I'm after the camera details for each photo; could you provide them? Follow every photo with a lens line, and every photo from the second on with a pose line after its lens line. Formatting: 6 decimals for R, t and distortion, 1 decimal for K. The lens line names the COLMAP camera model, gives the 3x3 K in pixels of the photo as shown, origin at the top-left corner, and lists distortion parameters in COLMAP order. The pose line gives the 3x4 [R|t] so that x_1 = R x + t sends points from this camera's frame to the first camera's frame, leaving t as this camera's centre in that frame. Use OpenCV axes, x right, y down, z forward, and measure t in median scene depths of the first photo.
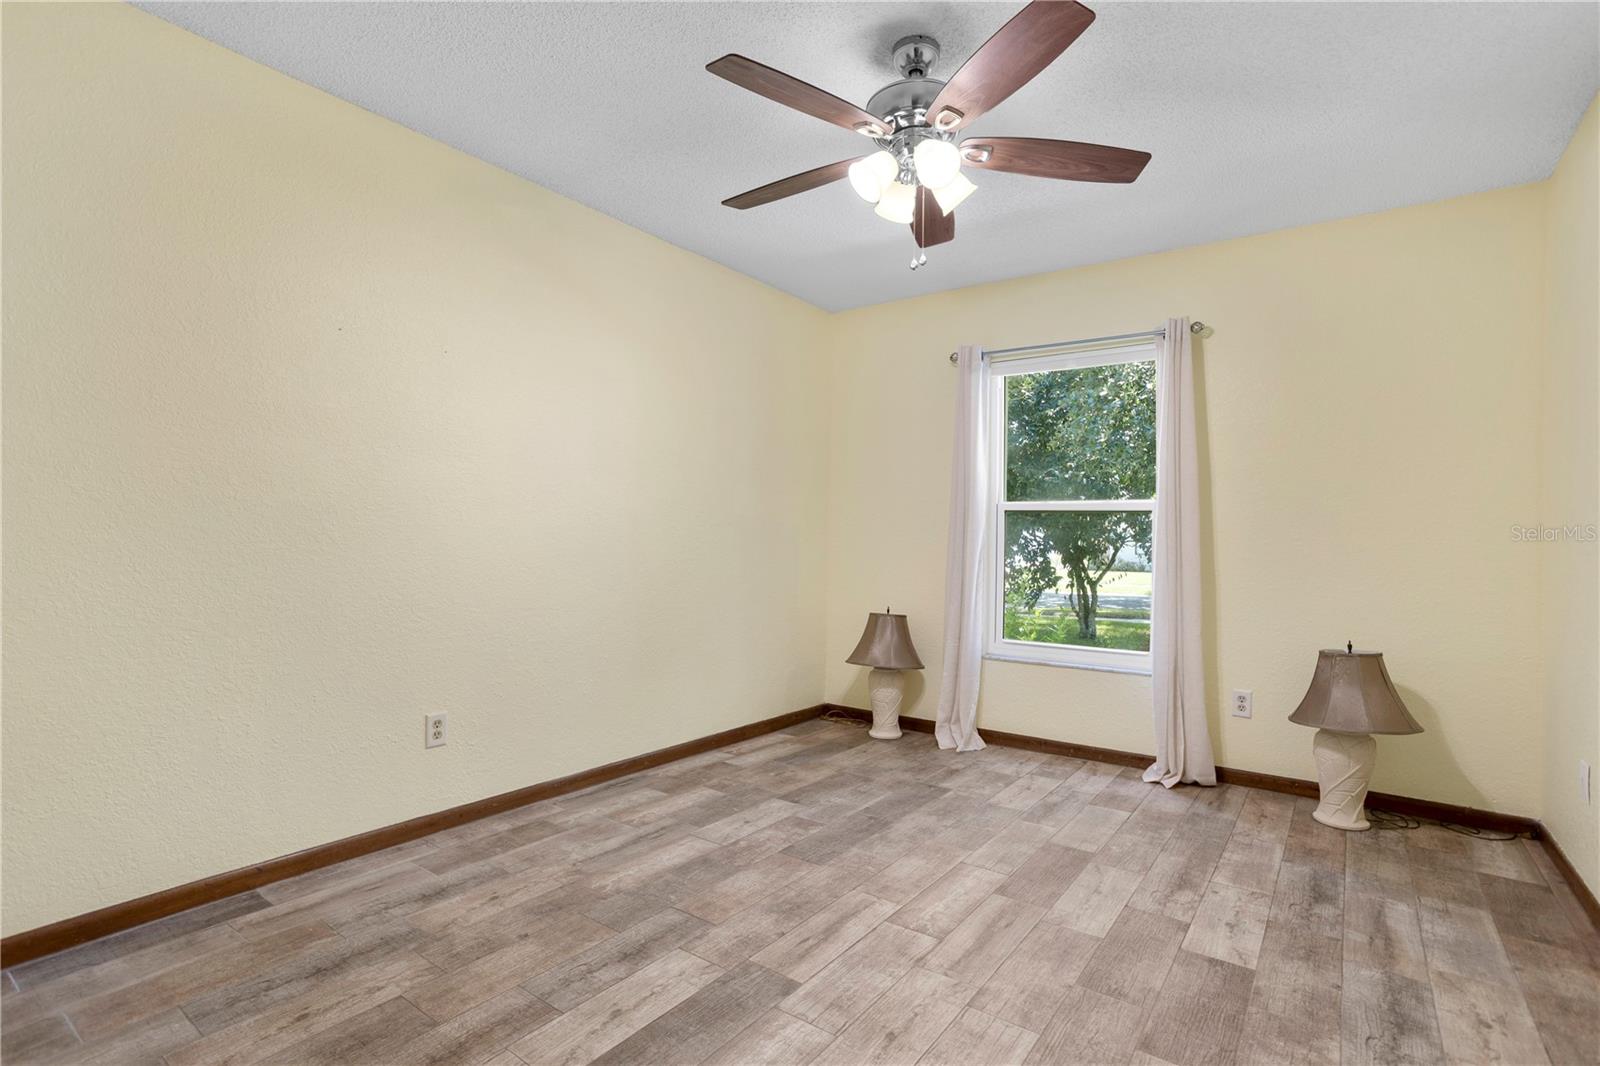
lens RADIAL K [[780.6, 0, 792.6], [0, 780.6, 534.5], [0, 0, 1]] dist [-0.048086, 0.028302]
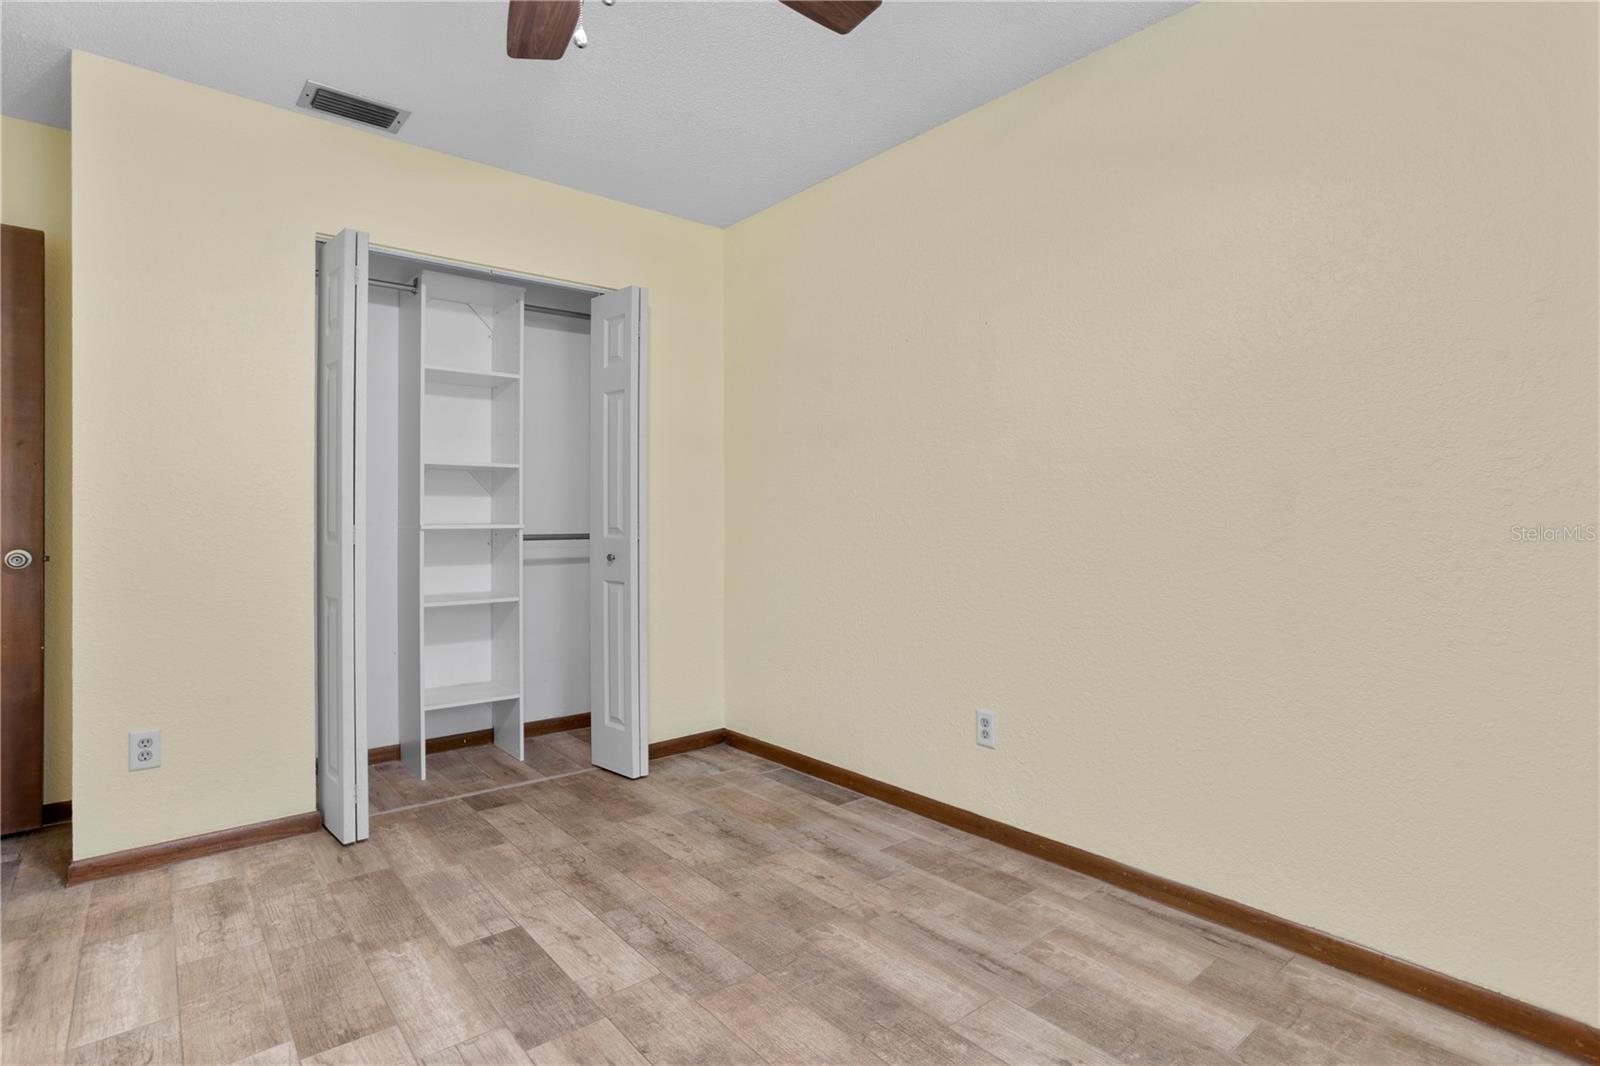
lens RADIAL K [[780.6, 0, 789.0], [0, 780.6, 527.8], [0, 0, 1]] dist [-0.048086, 0.028302]
pose [[-0.227766, -0.004368, -0.973706, 0.600624], [0.002814, 0.999983, -0.005144, 0.016820], [0.973712, -0.003911, -0.227750, 1.162481]]
